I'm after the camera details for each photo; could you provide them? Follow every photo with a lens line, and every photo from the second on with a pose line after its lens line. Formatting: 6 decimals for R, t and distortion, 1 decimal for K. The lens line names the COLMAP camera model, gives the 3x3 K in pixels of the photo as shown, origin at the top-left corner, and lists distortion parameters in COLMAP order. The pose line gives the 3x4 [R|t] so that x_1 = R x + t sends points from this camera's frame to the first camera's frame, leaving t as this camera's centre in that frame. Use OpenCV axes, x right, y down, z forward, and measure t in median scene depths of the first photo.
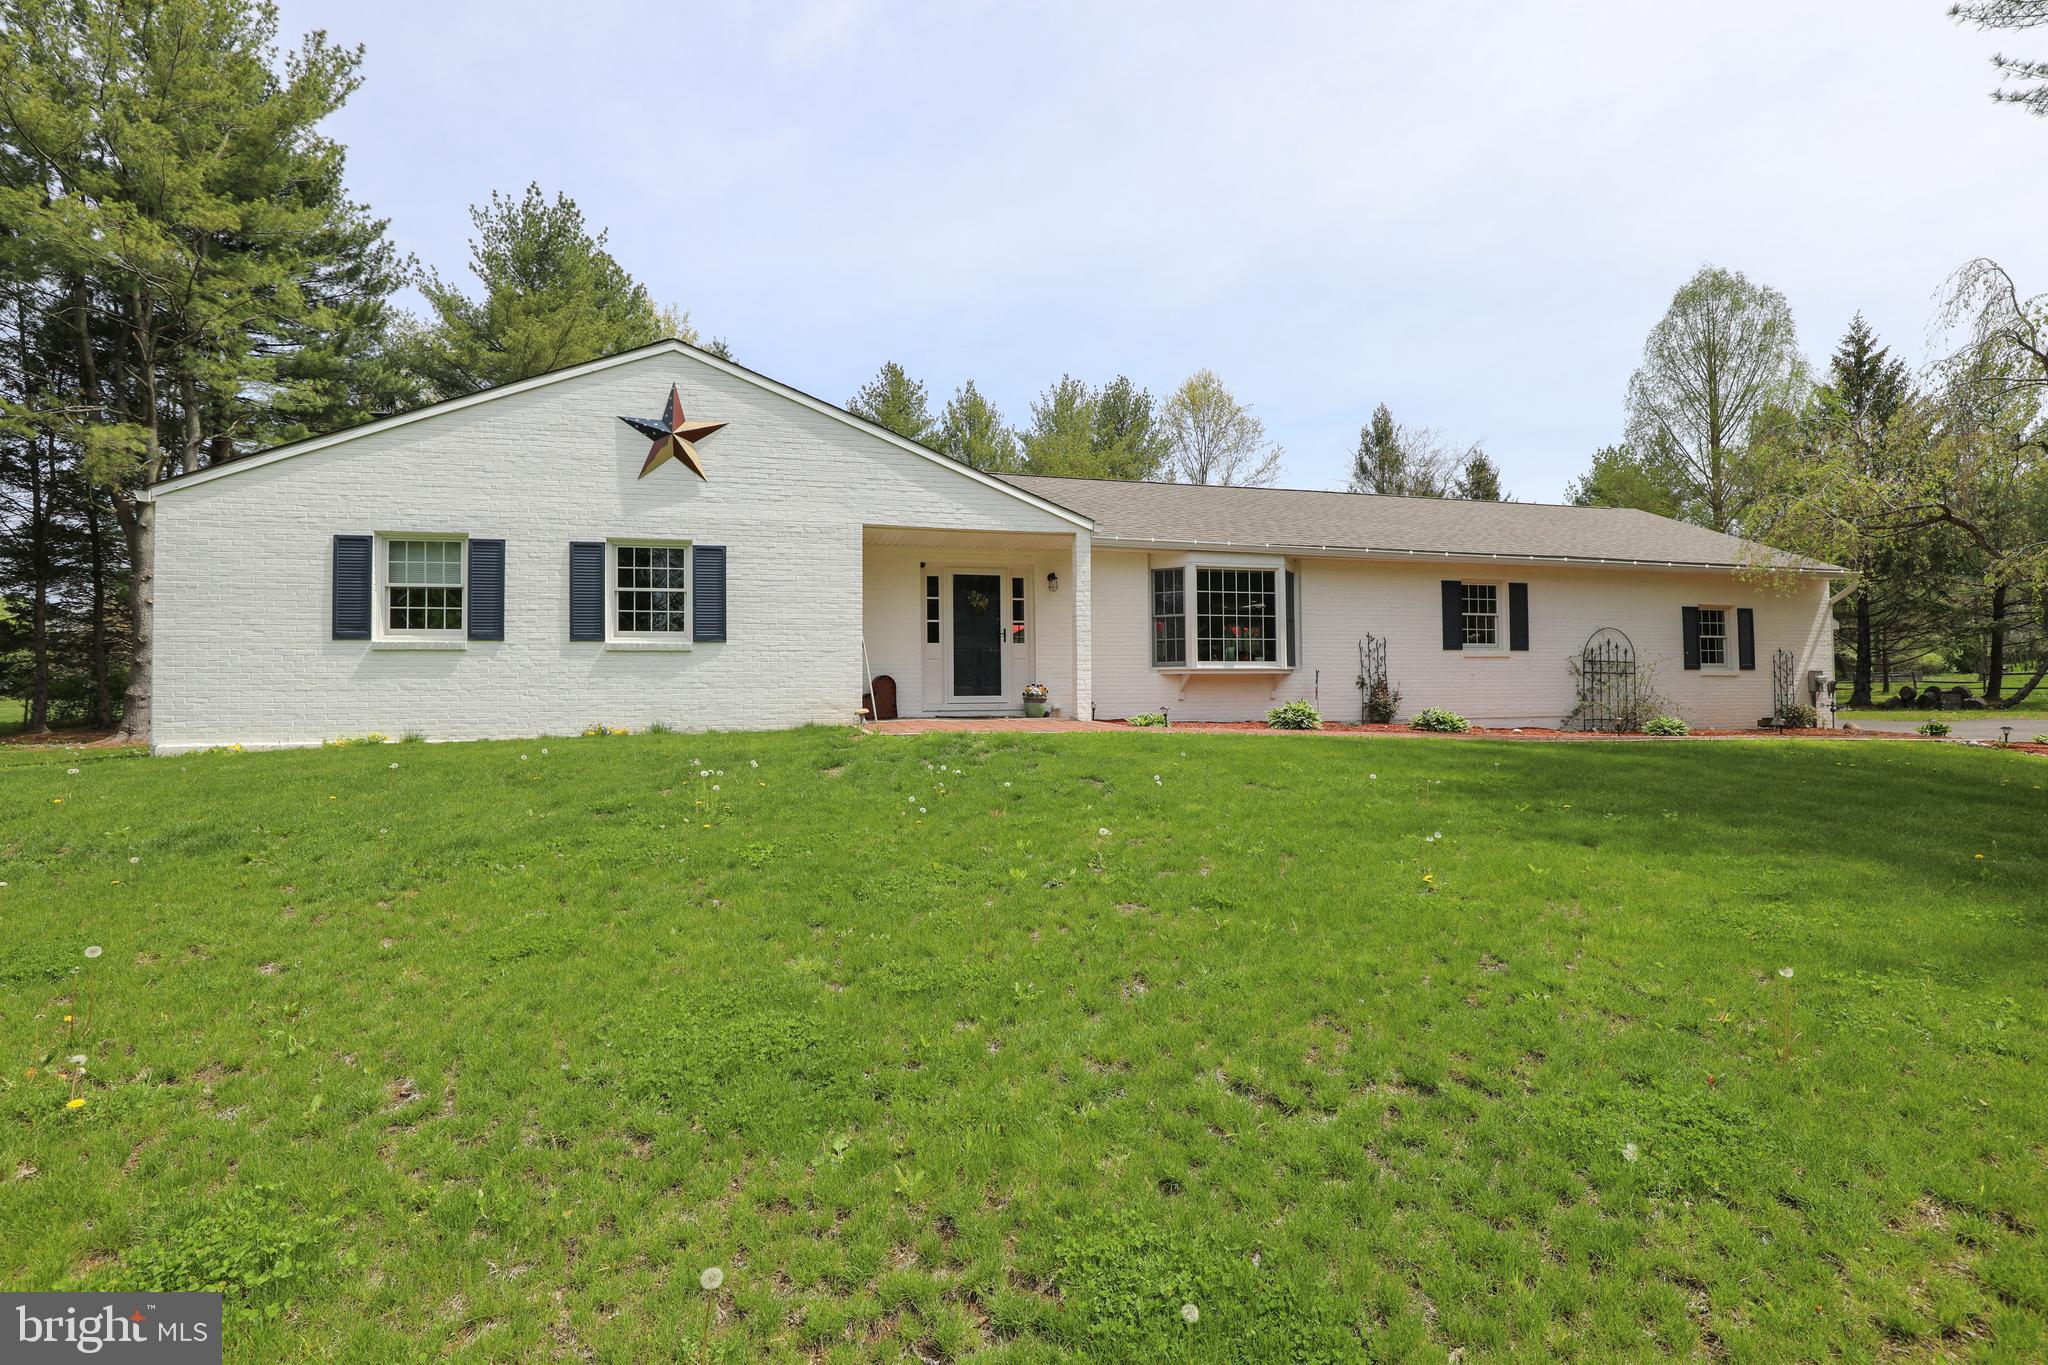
lens RADIAL K [[911.0, 0, 1027.0], [0, 911.0, 691.4], [0, 0, 1]] dist [-0.026579, -0.000164]
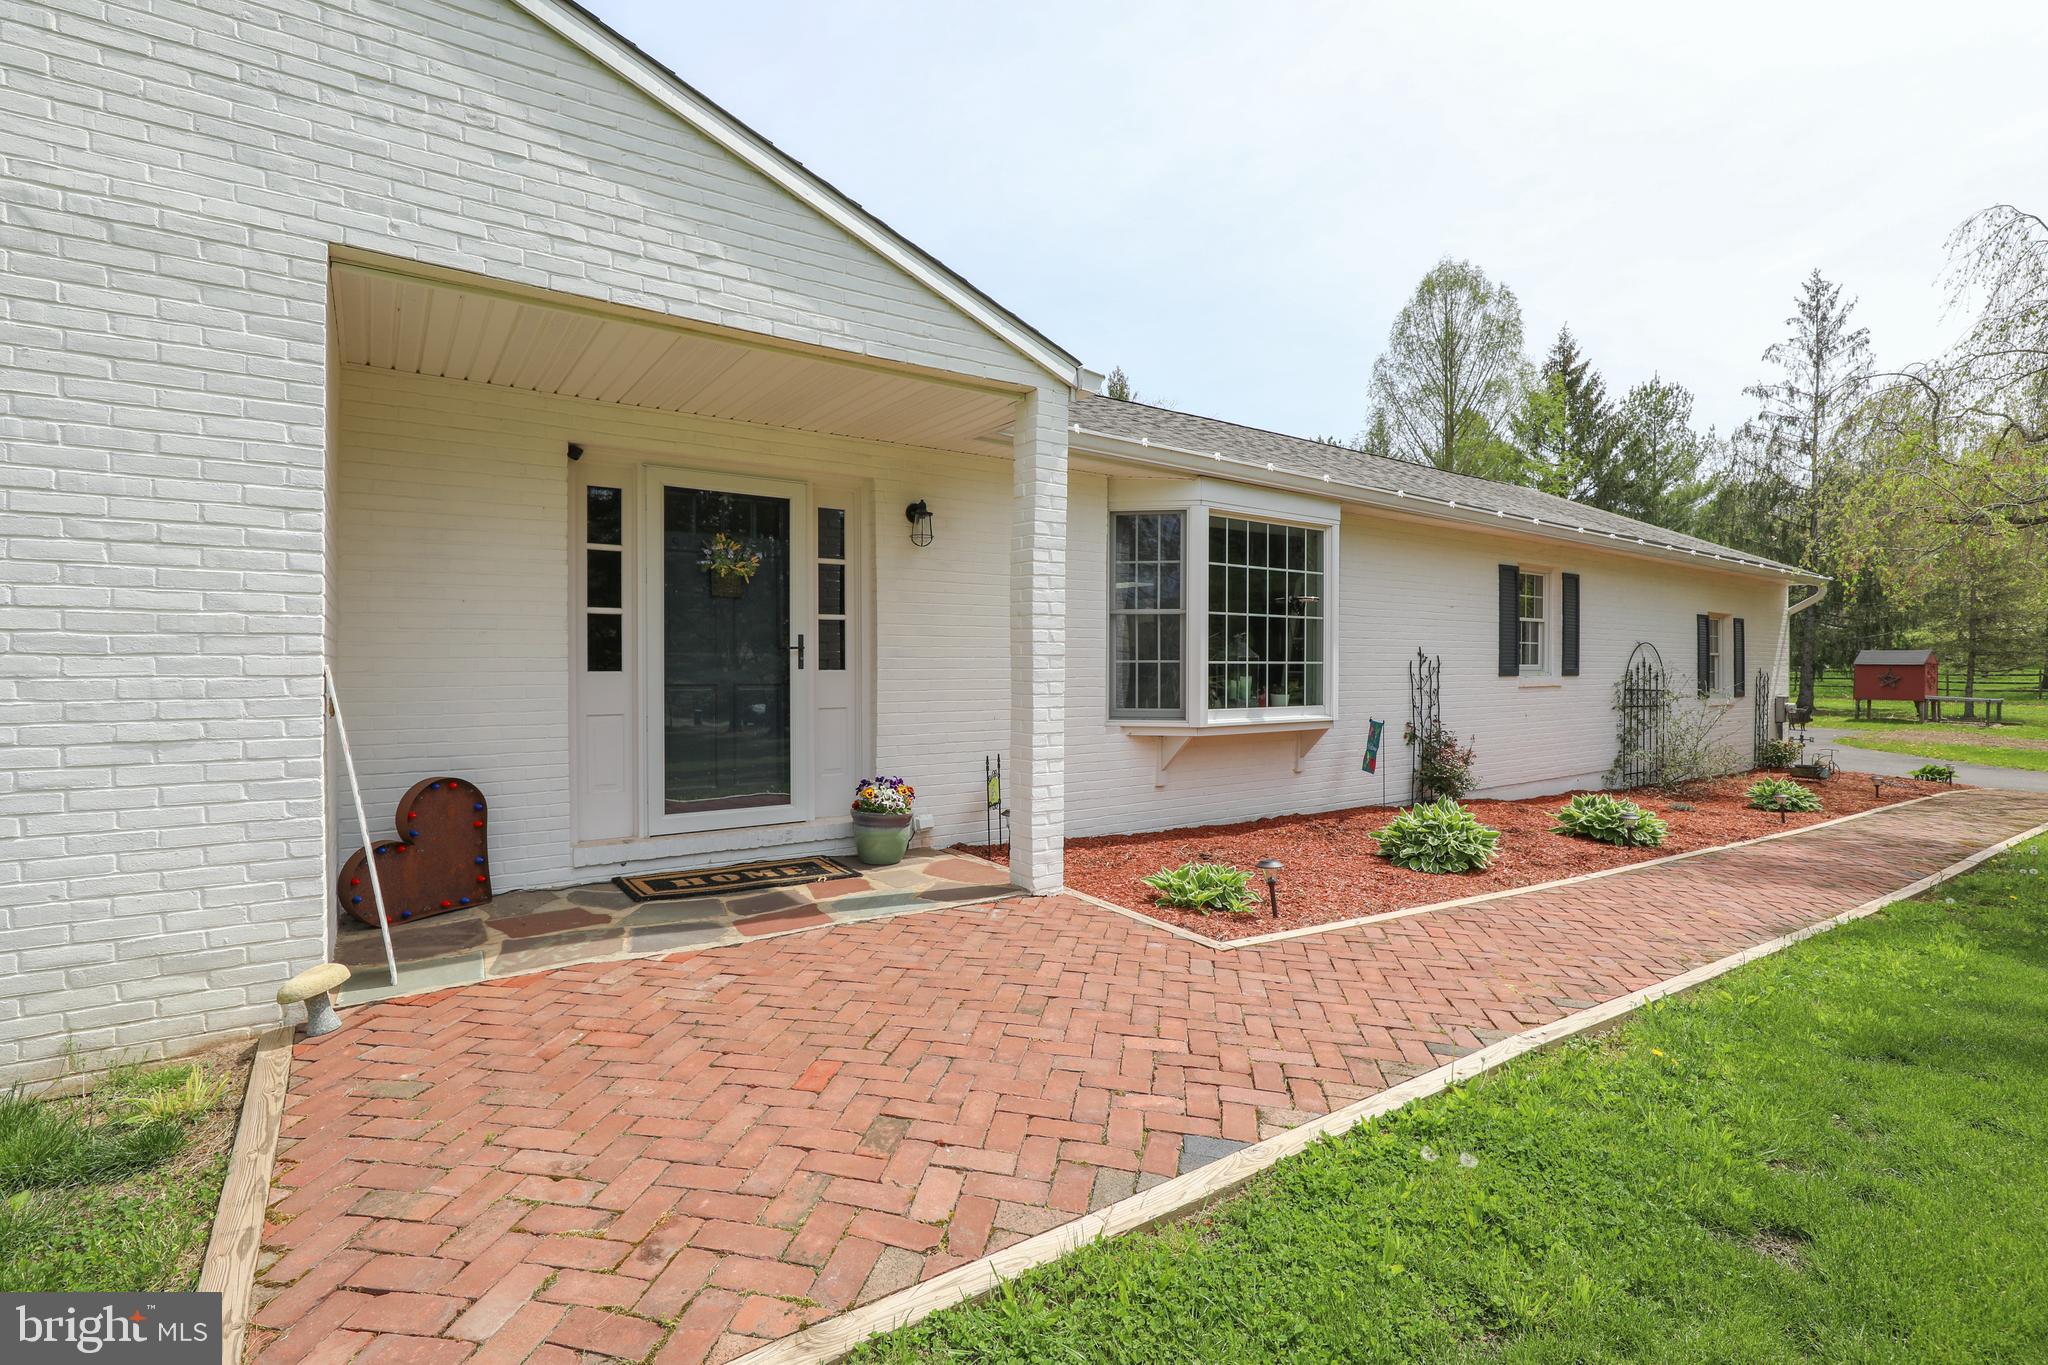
lens RADIAL K [[911.0, 0, 1021.6], [0, 911.0, 671.8], [0, 0, 1]] dist [-0.026579, -0.000164]
pose [[0.938625, 0.008543, 0.344834, -0.068086], [-0.013624, 0.999831, 0.012312, -0.056645], [-0.344671, -0.016254, 0.938583, 0.576009]]
